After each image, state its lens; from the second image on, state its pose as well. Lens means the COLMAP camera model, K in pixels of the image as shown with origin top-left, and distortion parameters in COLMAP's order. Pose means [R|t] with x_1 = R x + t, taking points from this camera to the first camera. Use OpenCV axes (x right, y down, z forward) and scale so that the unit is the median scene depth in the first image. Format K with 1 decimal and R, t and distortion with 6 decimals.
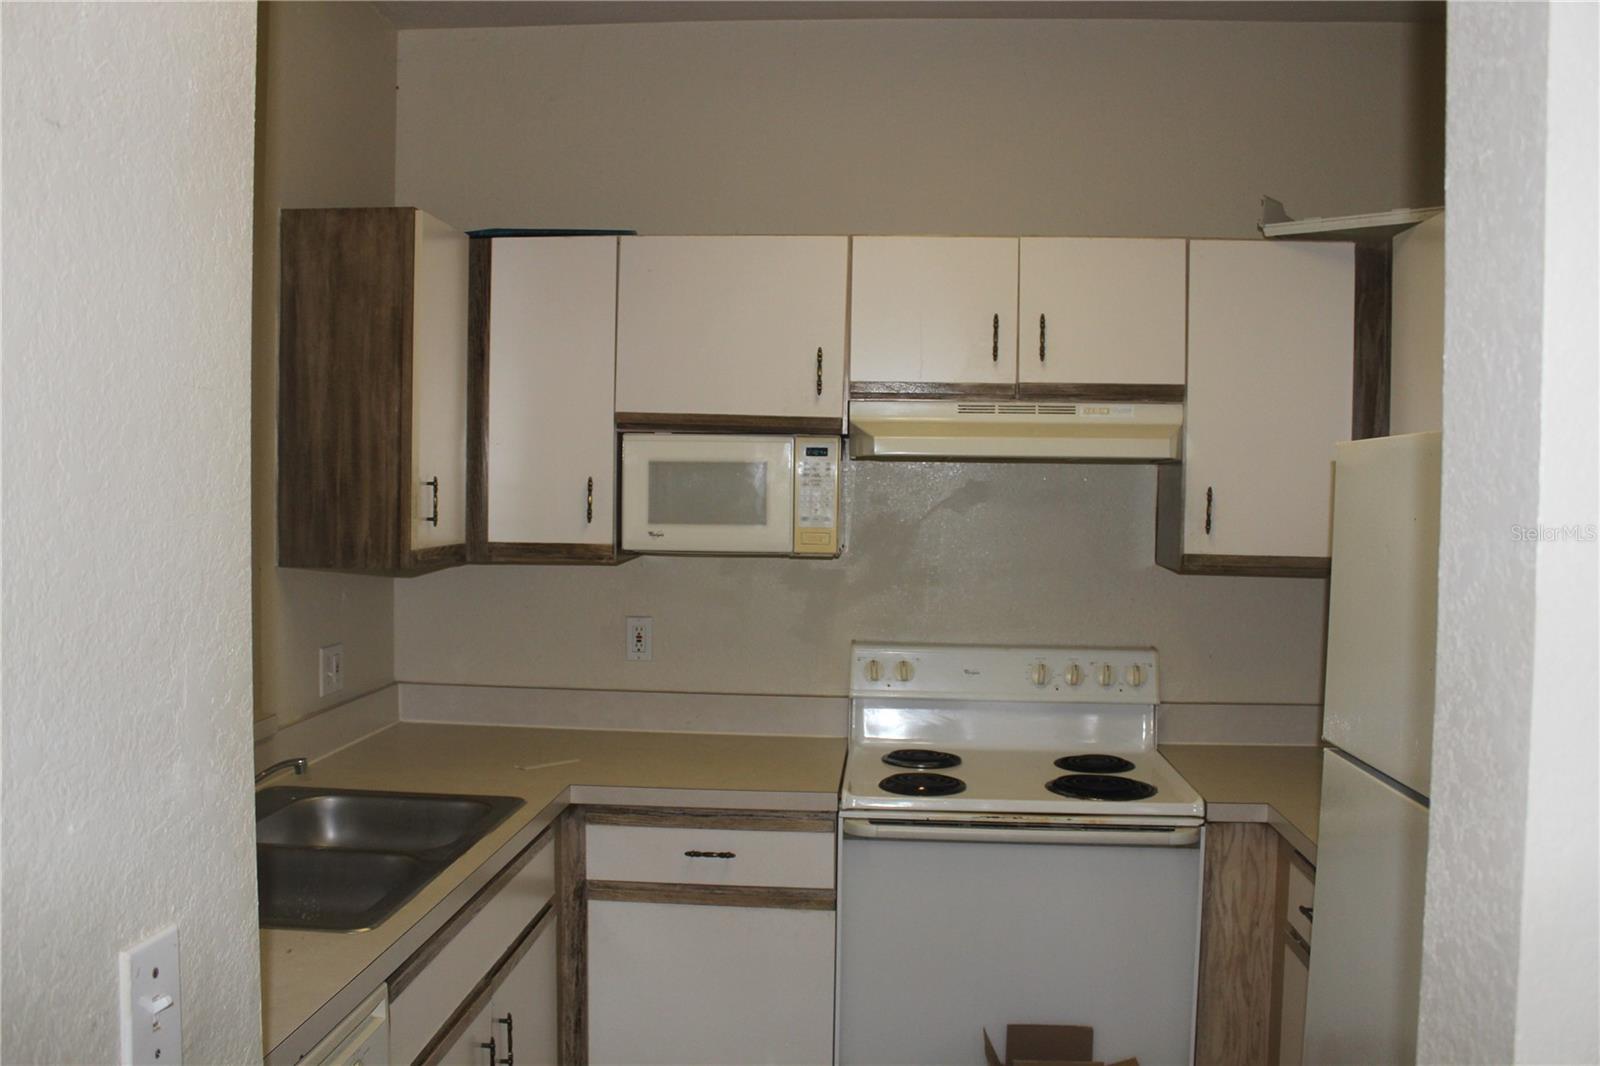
lens RADIAL K [[1325.9, 0, 802.1], [0, 1325.9, 500.4], [0, 0, 1]] dist [-0.162384, 0.001423]
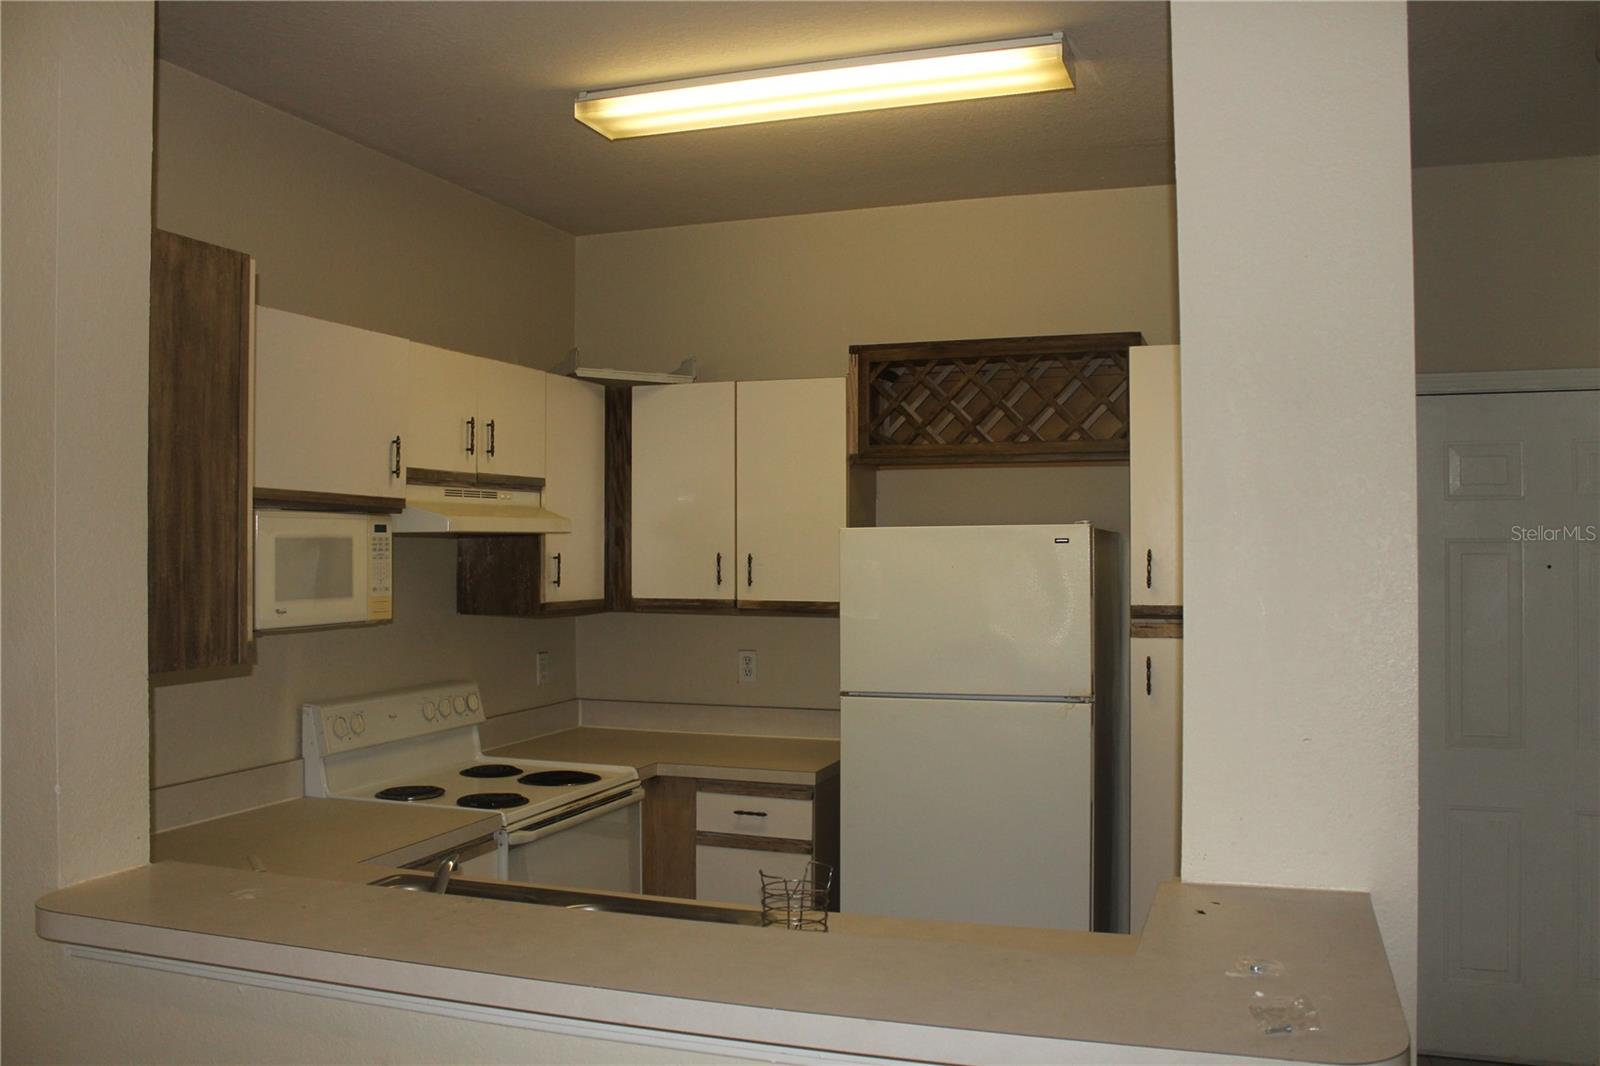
lens RADIAL K [[1325.9, 0, 802.1], [0, 1325.9, 500.4], [0, 0, 1]] dist [-0.162384, 0.001423]
pose [[0.255546, 0.016600, 0.966654, -1.041109], [0.032806, 0.999128, -0.025830, -0.022094], [-0.966240, 0.038312, 0.254779, 0.410811]]
